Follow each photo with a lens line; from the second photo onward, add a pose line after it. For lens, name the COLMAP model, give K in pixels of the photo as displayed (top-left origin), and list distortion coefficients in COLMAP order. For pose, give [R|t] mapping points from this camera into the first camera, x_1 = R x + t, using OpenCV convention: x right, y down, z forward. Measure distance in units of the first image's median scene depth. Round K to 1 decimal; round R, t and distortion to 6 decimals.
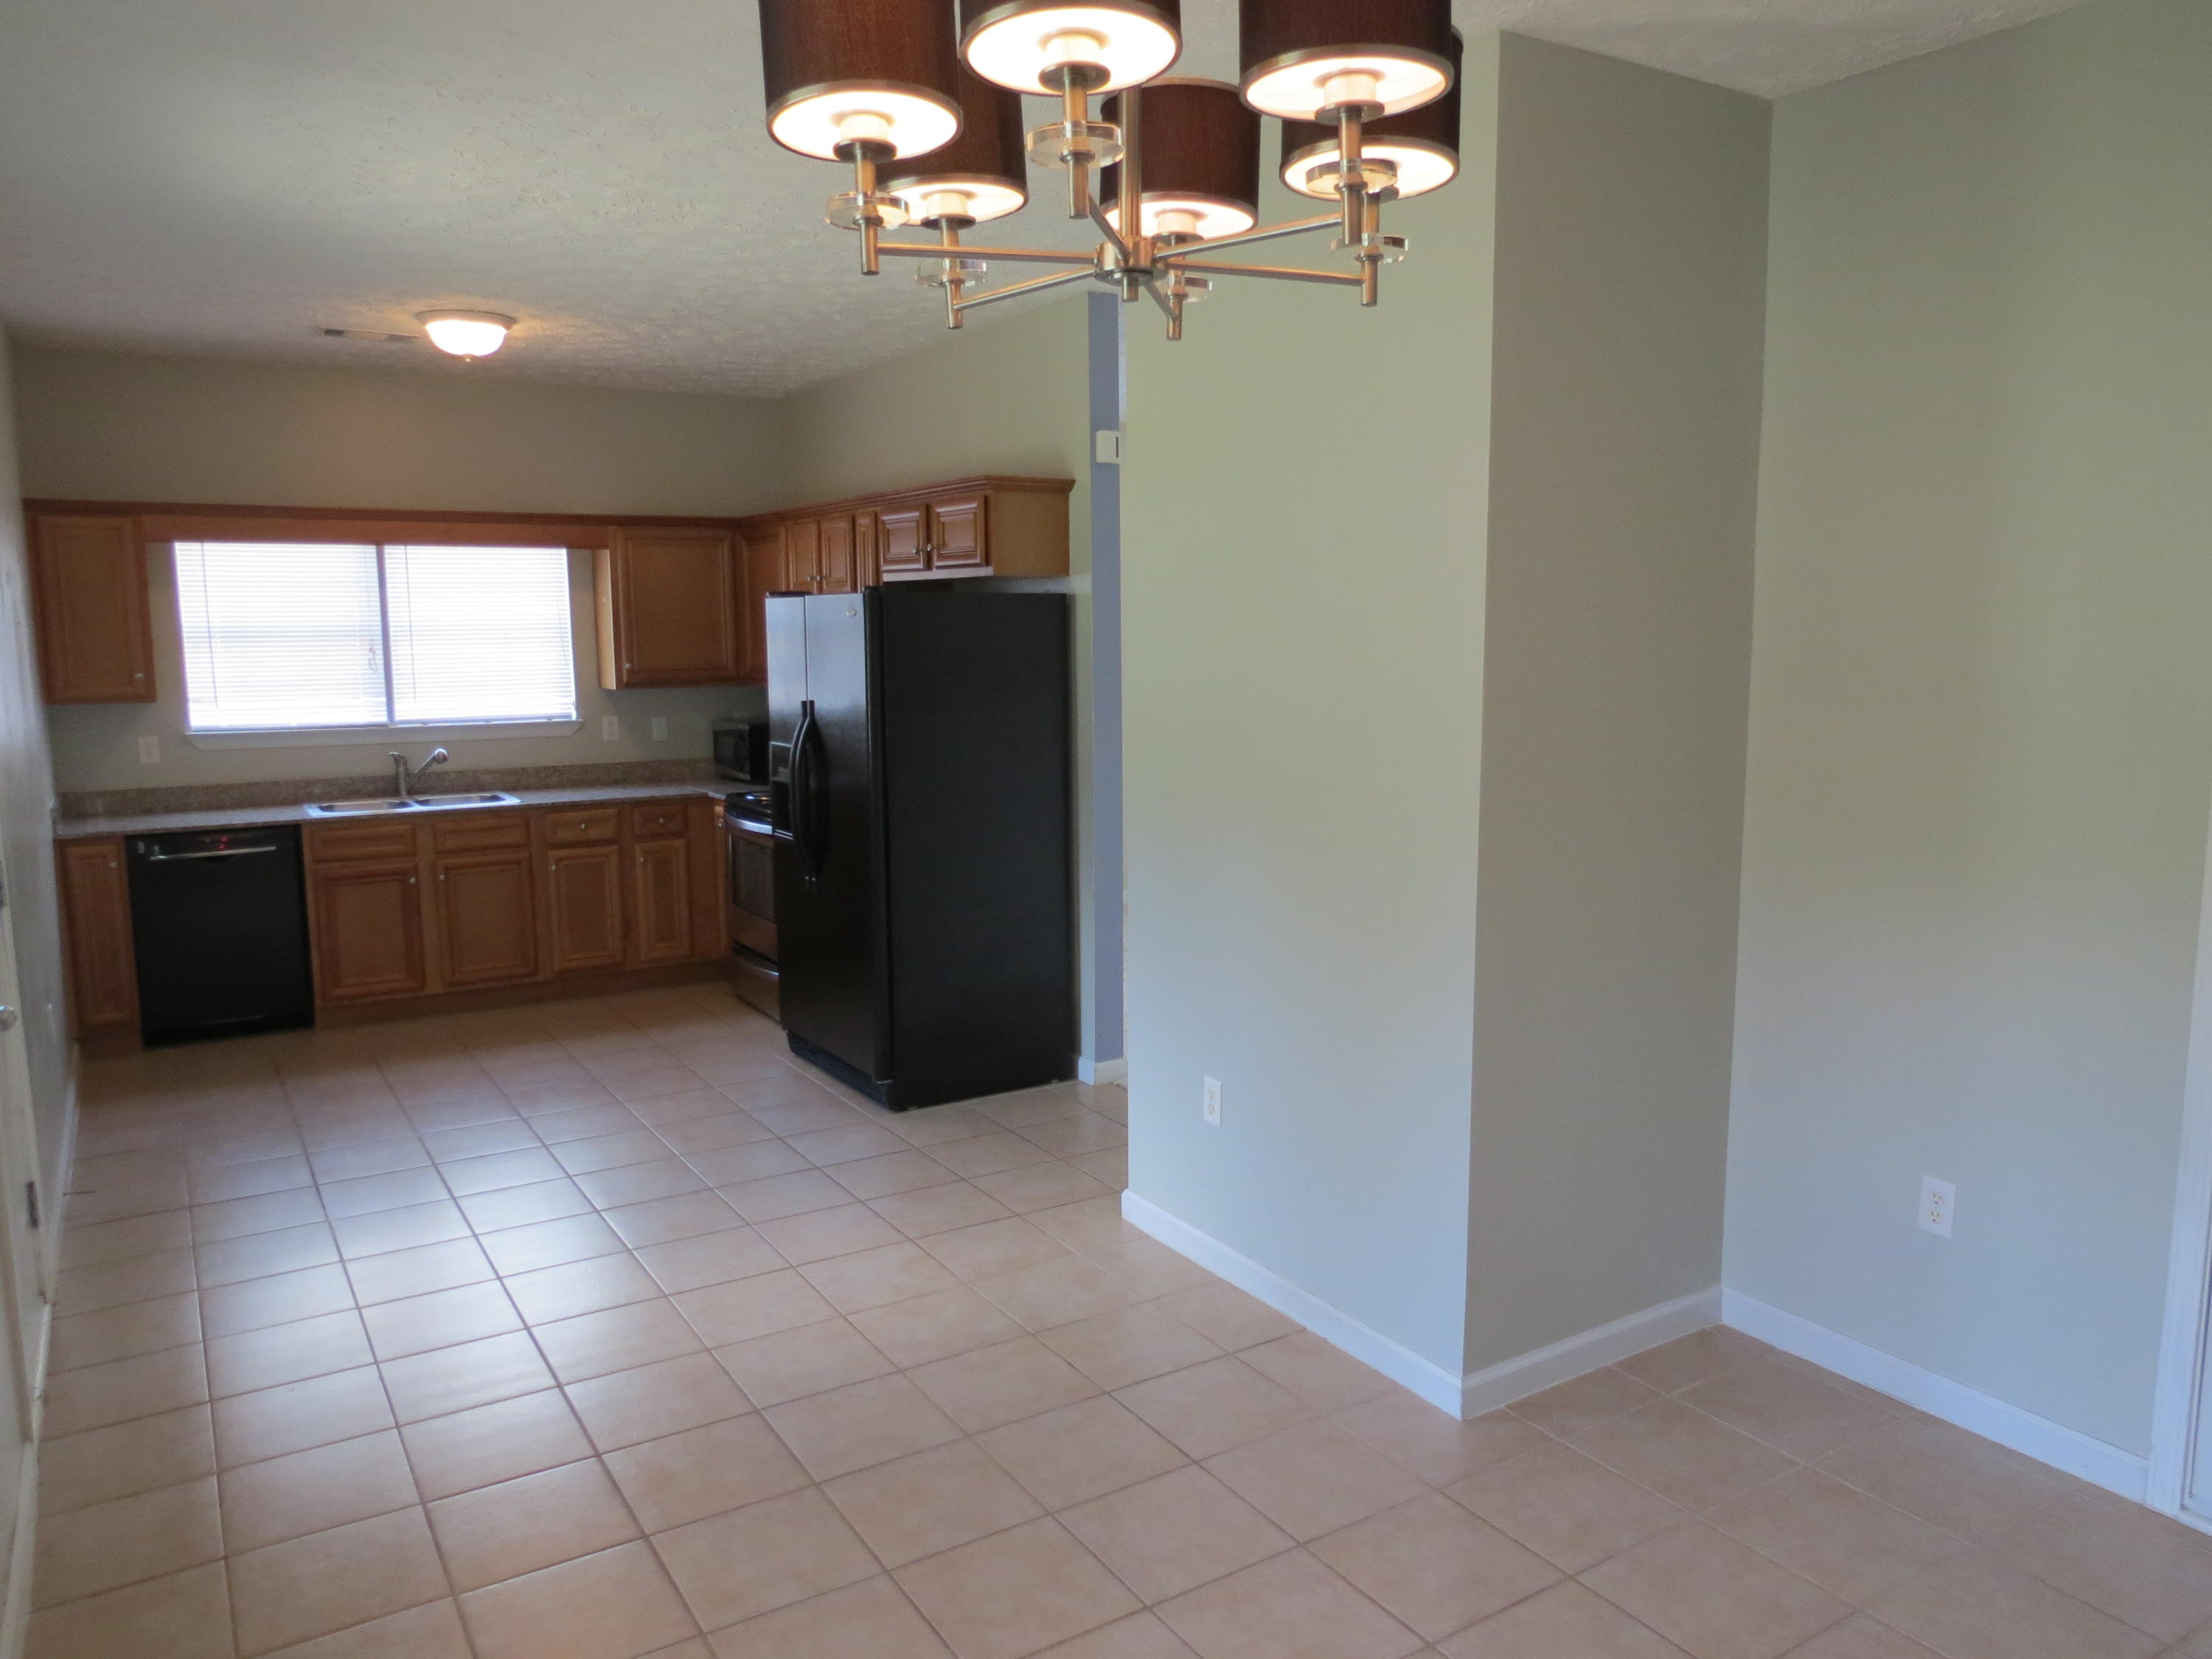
lens RADIAL K [[1575.3, 0, 1108.4], [0, 1575.3, 832.4], [0, 0, 1]] dist [-0.024232, 0.008615]
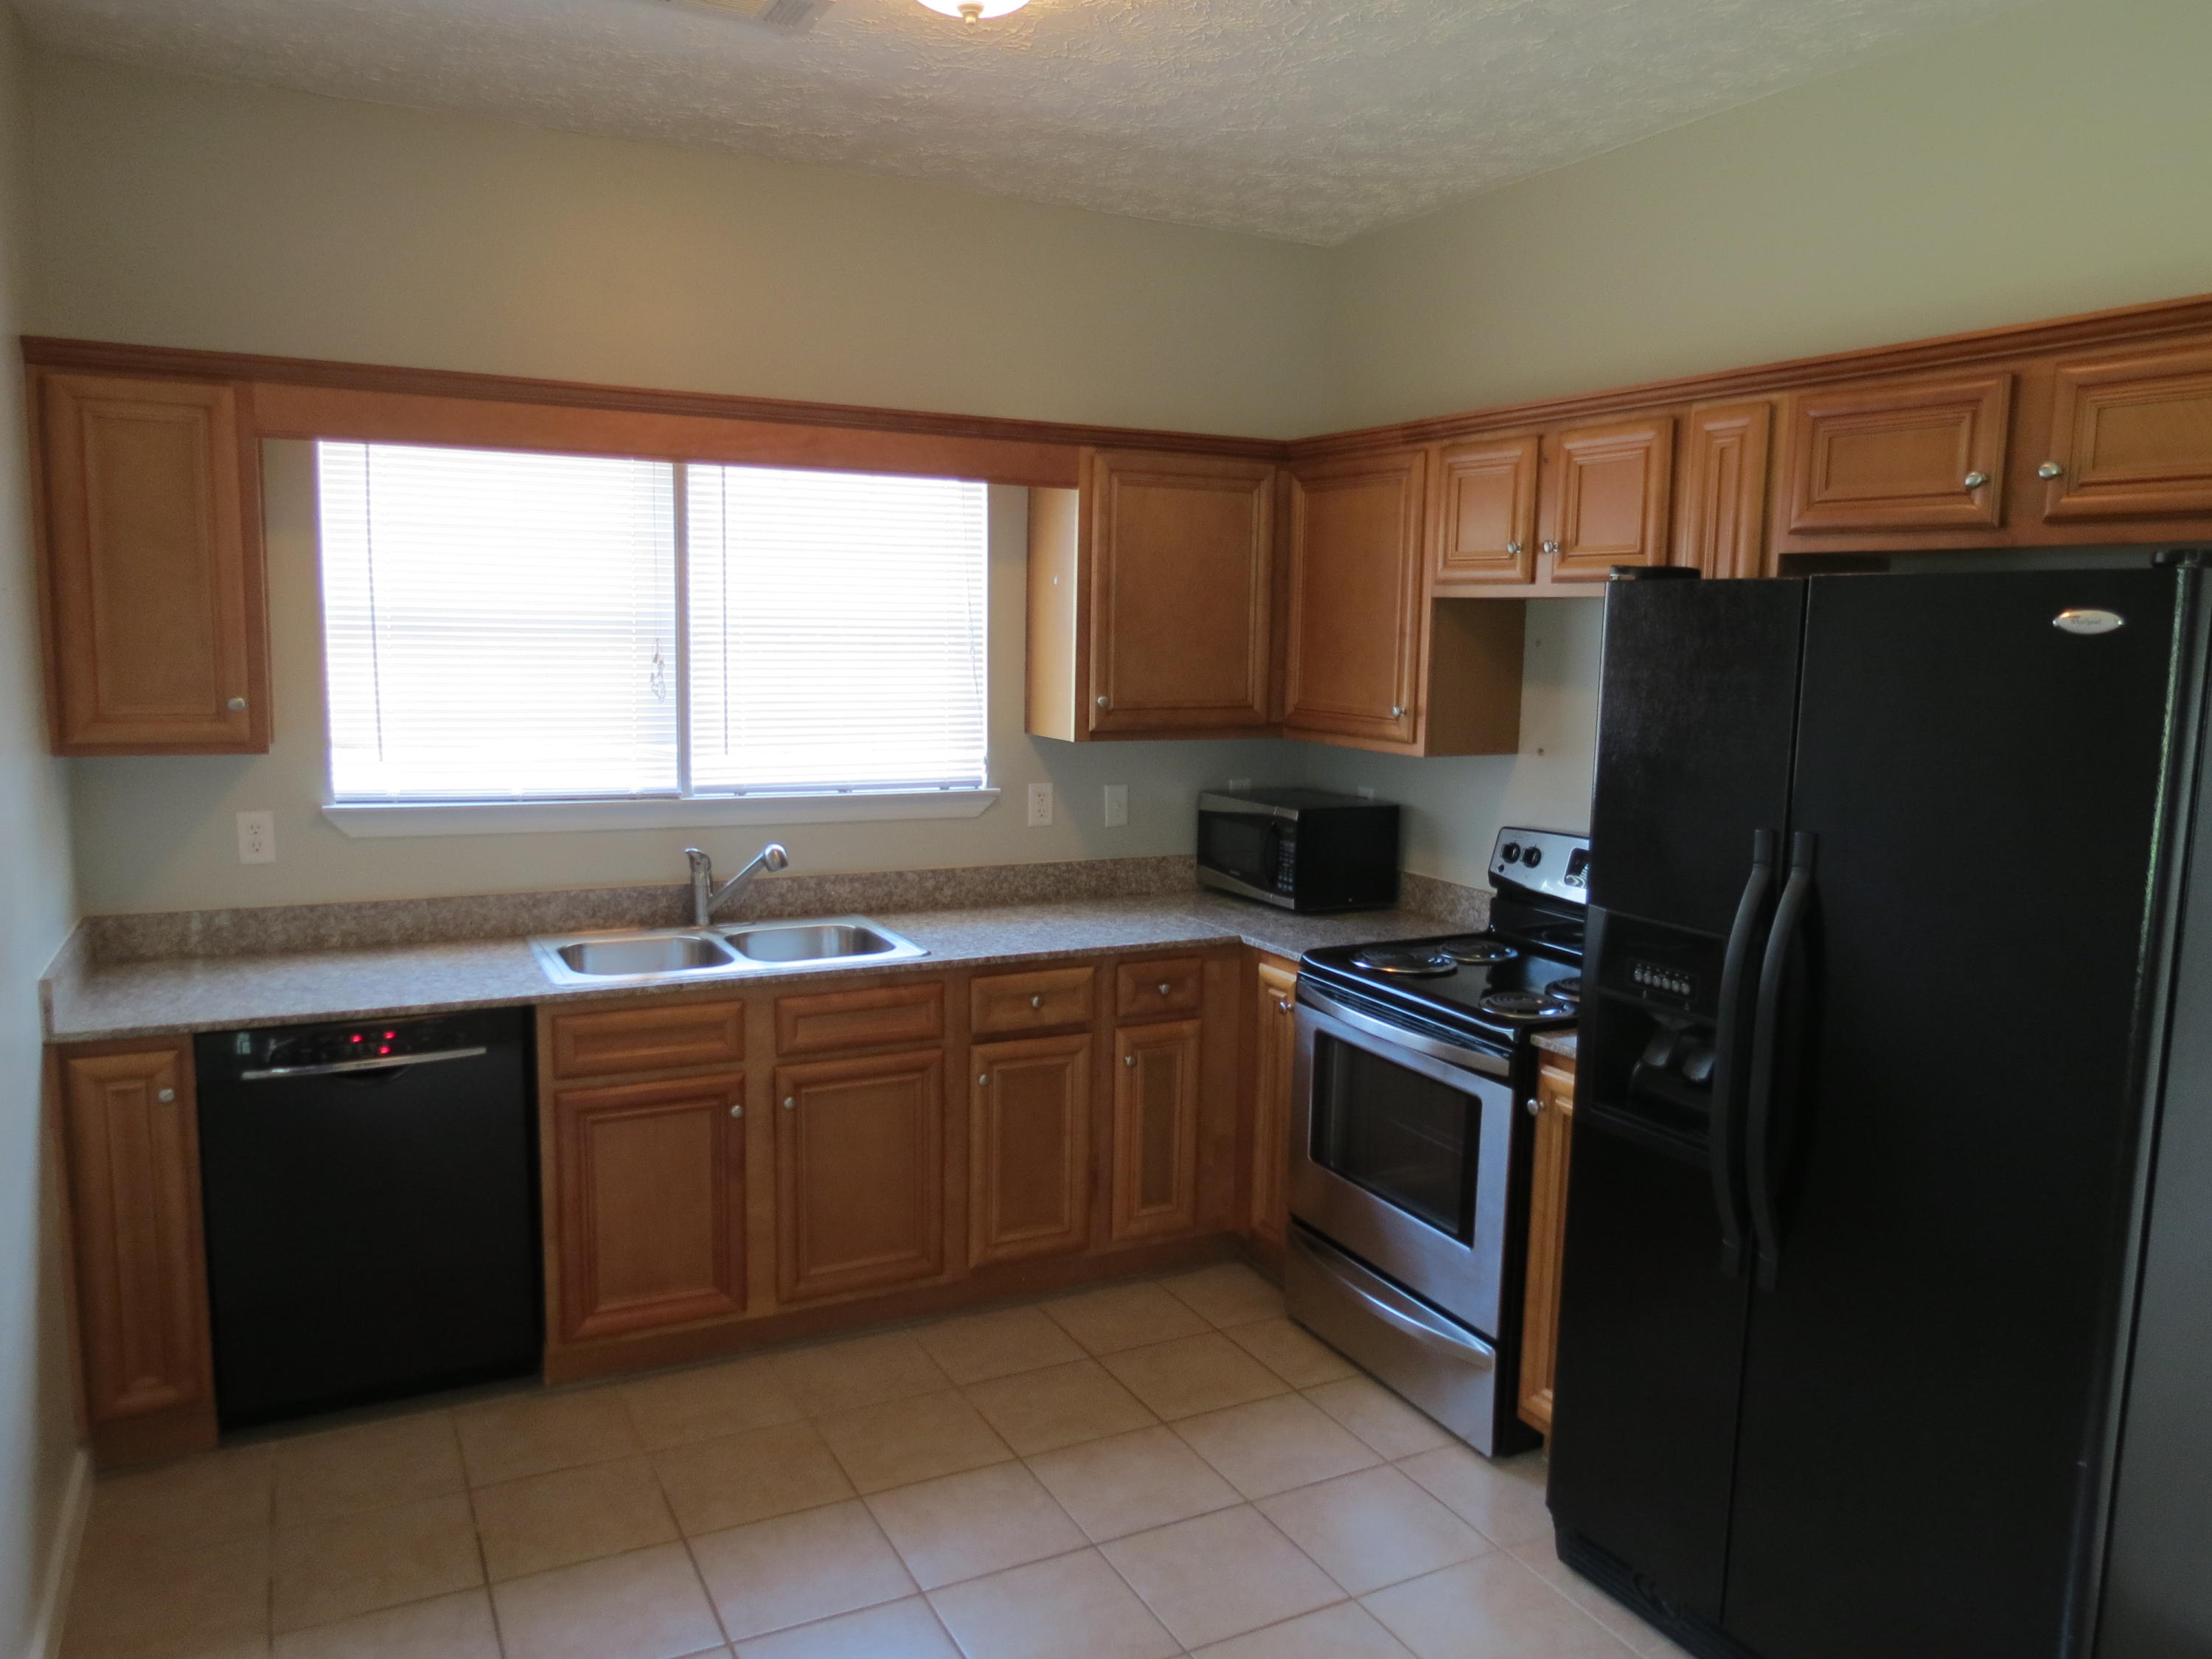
lens RADIAL K [[1575.3, 0, 1105.7], [0, 1575.3, 825.6], [0, 0, 1]] dist [-0.024232, 0.008615]
pose [[0.996612, 0.036654, -0.073627, -0.272223], [-0.037148, 0.999295, -0.005346, -0.061271], [0.073379, 0.008063, 0.997272, 0.465283]]
